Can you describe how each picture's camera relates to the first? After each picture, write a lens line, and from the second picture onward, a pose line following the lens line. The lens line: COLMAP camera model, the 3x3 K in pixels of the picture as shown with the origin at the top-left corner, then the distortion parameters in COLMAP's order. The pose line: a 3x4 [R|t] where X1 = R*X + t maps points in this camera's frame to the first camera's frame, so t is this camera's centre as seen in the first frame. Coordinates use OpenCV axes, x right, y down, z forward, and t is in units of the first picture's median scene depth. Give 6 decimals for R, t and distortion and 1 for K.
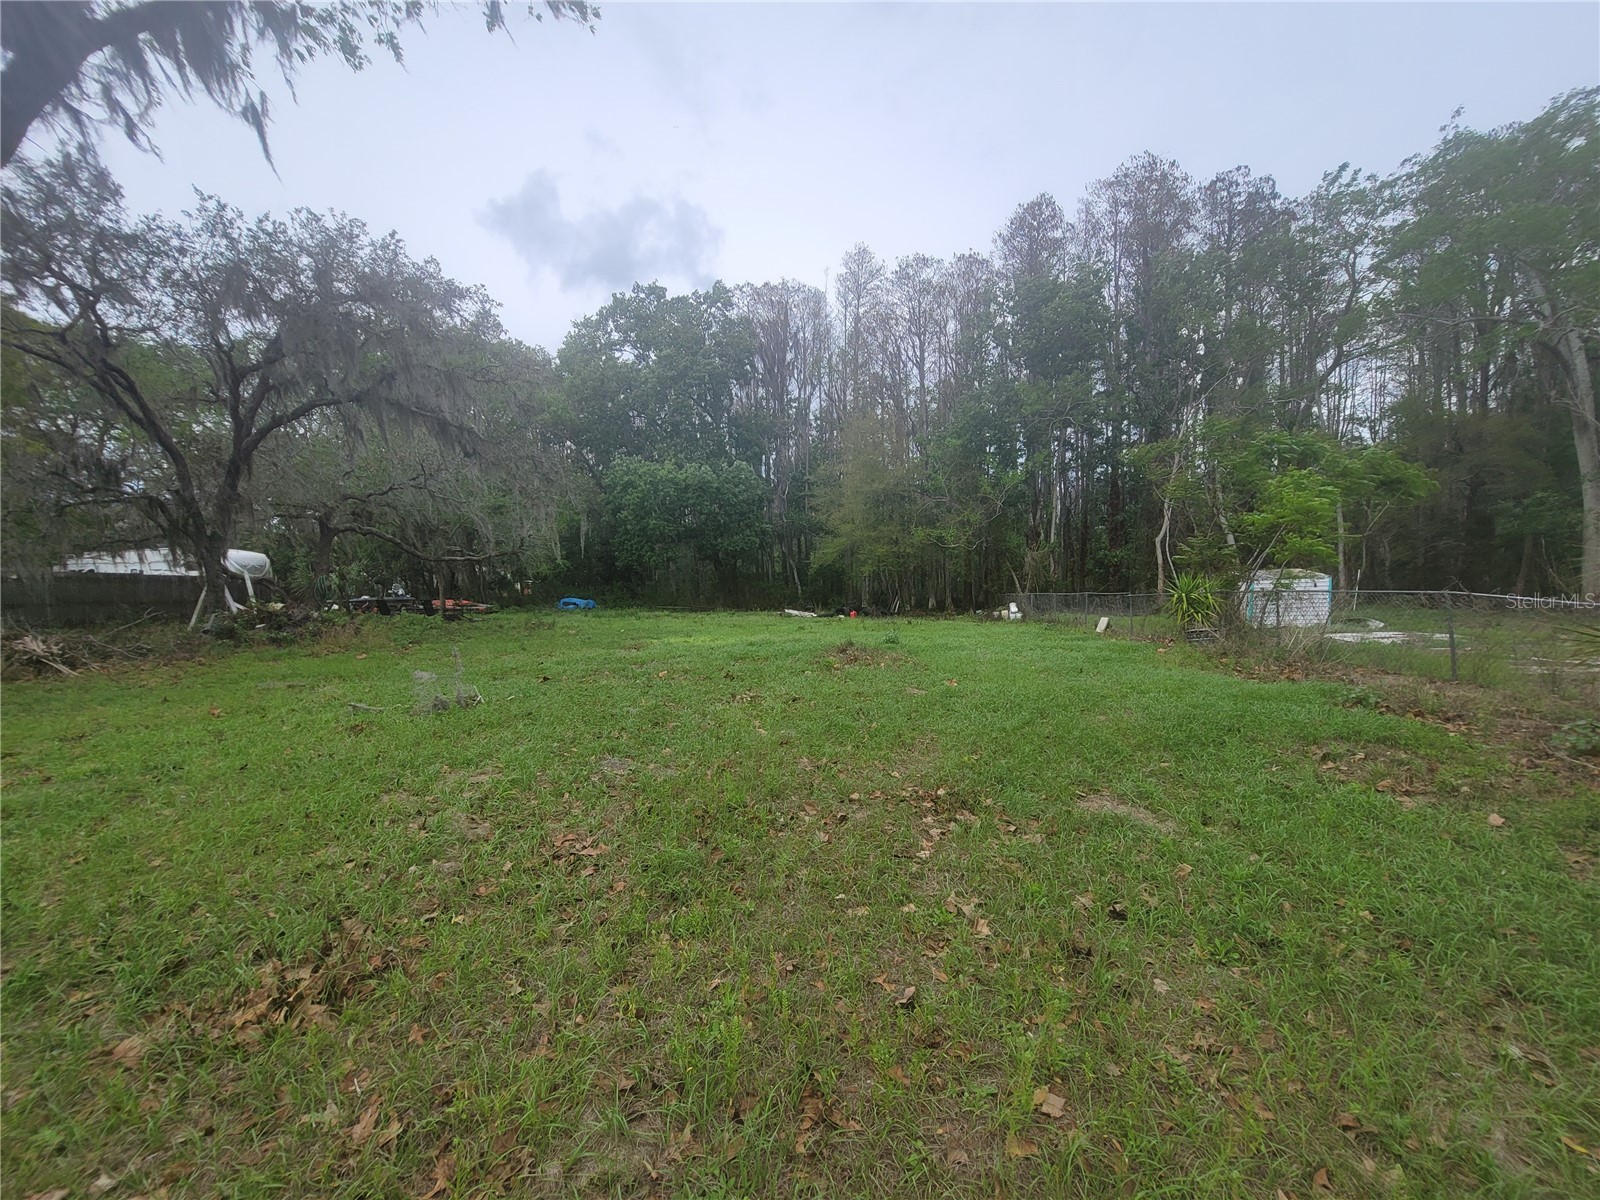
lens RADIAL K [[653.3, 0, 801.7], [0, 653.3, 612.8], [0, 0, 1]] dist [-0.007648, 0.002144]
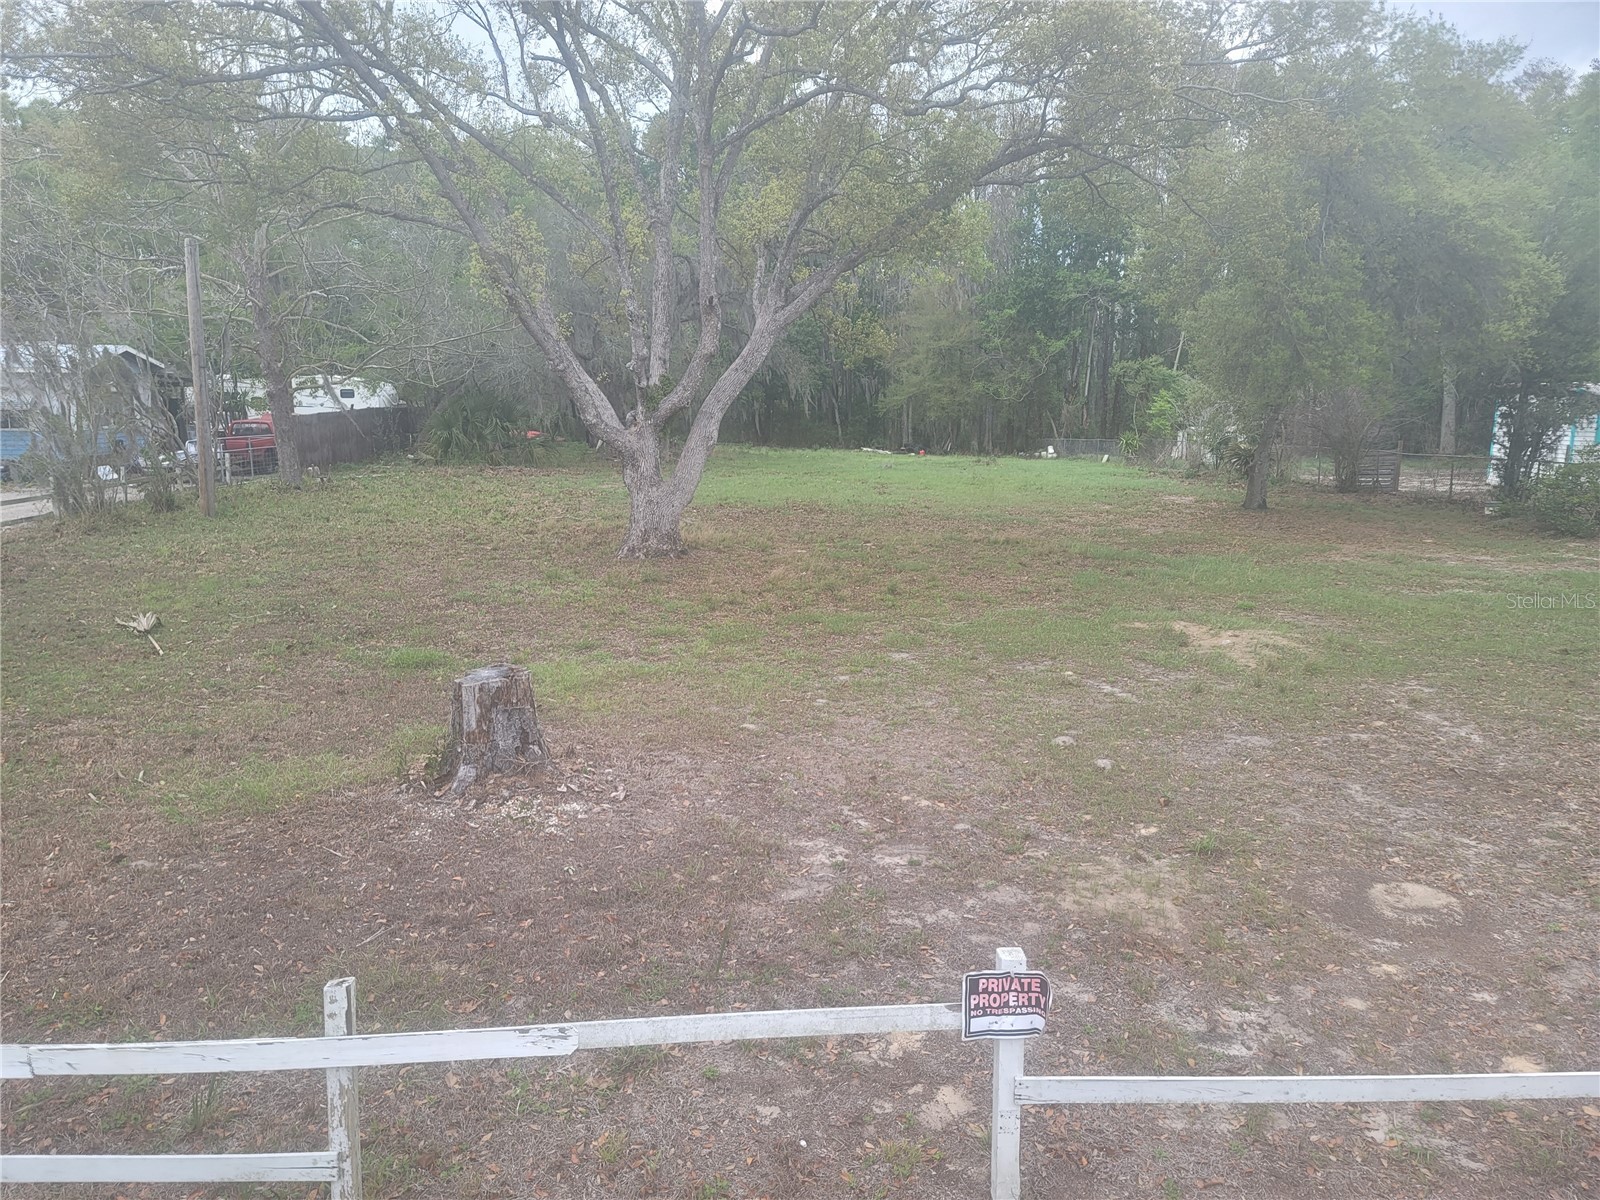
lens RADIAL K [[1161.8, 0, 789.5], [0, 1161.8, 594.7], [0, 0, 1]] dist [0.081653, -0.066233]
pose [[0.995170, 0.019945, 0.096118, -0.369965], [-0.029844, 0.994268, 0.102671, 0.051084], [-0.093519, -0.105044, 0.990061, -1.156760]]
